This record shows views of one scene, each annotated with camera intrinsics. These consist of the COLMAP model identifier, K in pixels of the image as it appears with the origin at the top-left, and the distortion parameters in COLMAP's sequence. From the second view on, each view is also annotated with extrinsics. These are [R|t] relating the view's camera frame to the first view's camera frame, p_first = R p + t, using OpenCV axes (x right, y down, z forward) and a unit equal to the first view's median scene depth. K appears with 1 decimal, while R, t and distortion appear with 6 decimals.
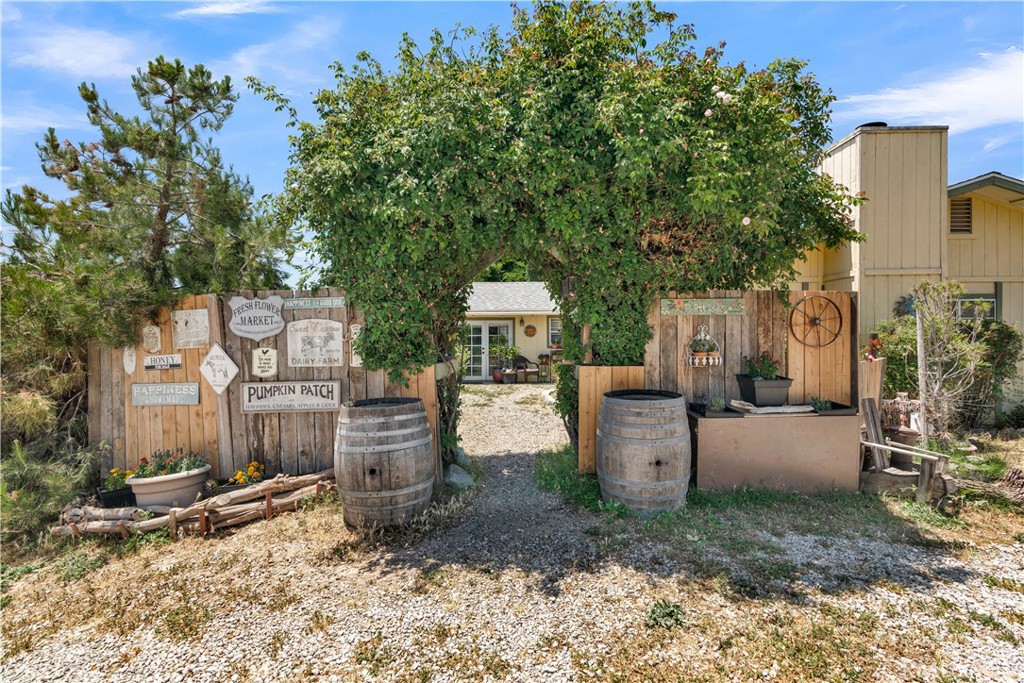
lens RADIAL K [[514.1, 0, 512.0], [0, 514.1, 341.5], [0, 0, 1]] dist [0.000055, 0.000036]
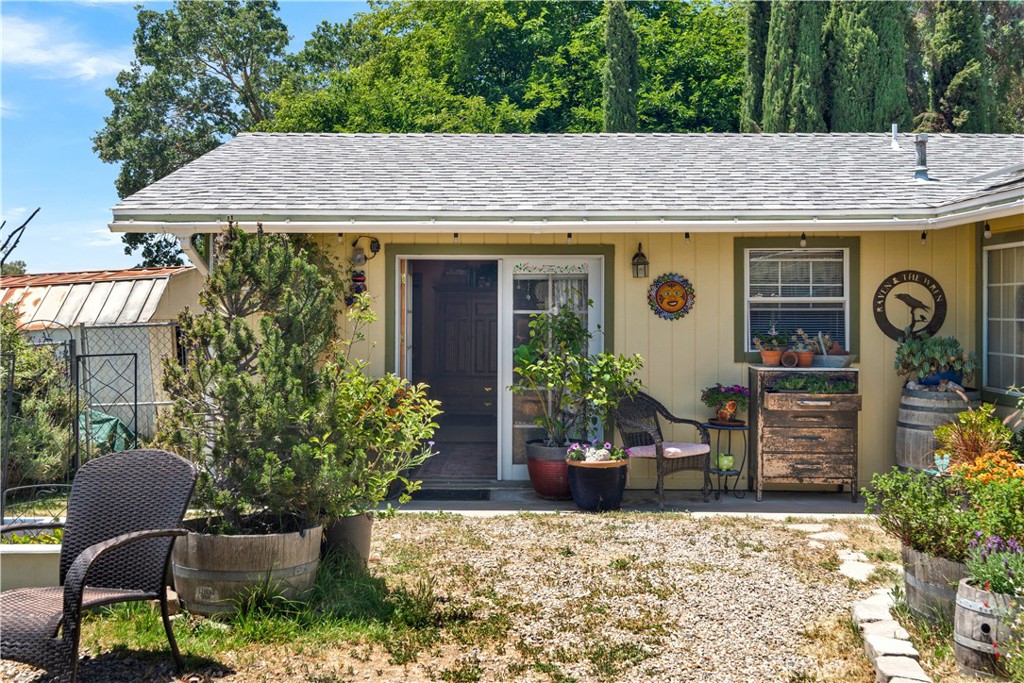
lens RADIAL K [[994.2, 0, 512.0], [0, 994.2, 341.5], [0, 0, 1]] dist [0.002135, 0.008145]
pose [[0.999723, 0.005188, -0.022969, -0.034998], [-0.004589, 0.999650, 0.026062, -0.010338], [0.023096, -0.025949, 0.999396, 0.499330]]
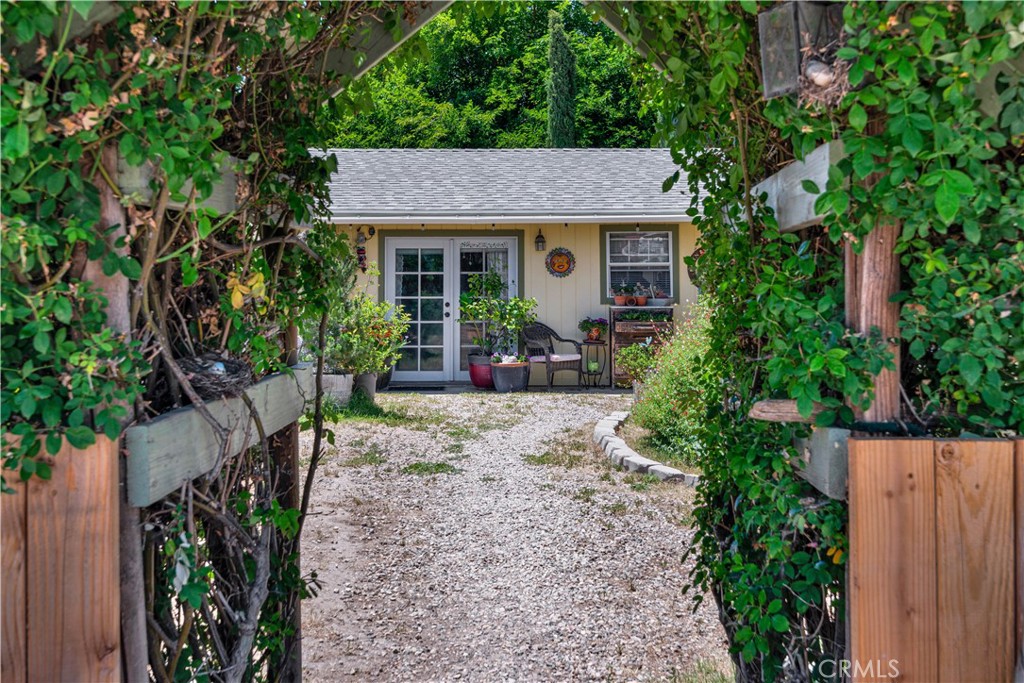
lens RADIAL K [[1003.0, 0, 510.7], [0, 1003.0, 271.5], [0, 0, 1]] dist [0.002504, 0.001103]
pose [[0.999981, -0.000643, -0.006133, 0.000453], [0.000573, 0.999935, -0.011397, -0.003915], [0.006140, 0.011394, 0.999916, 0.194135]]
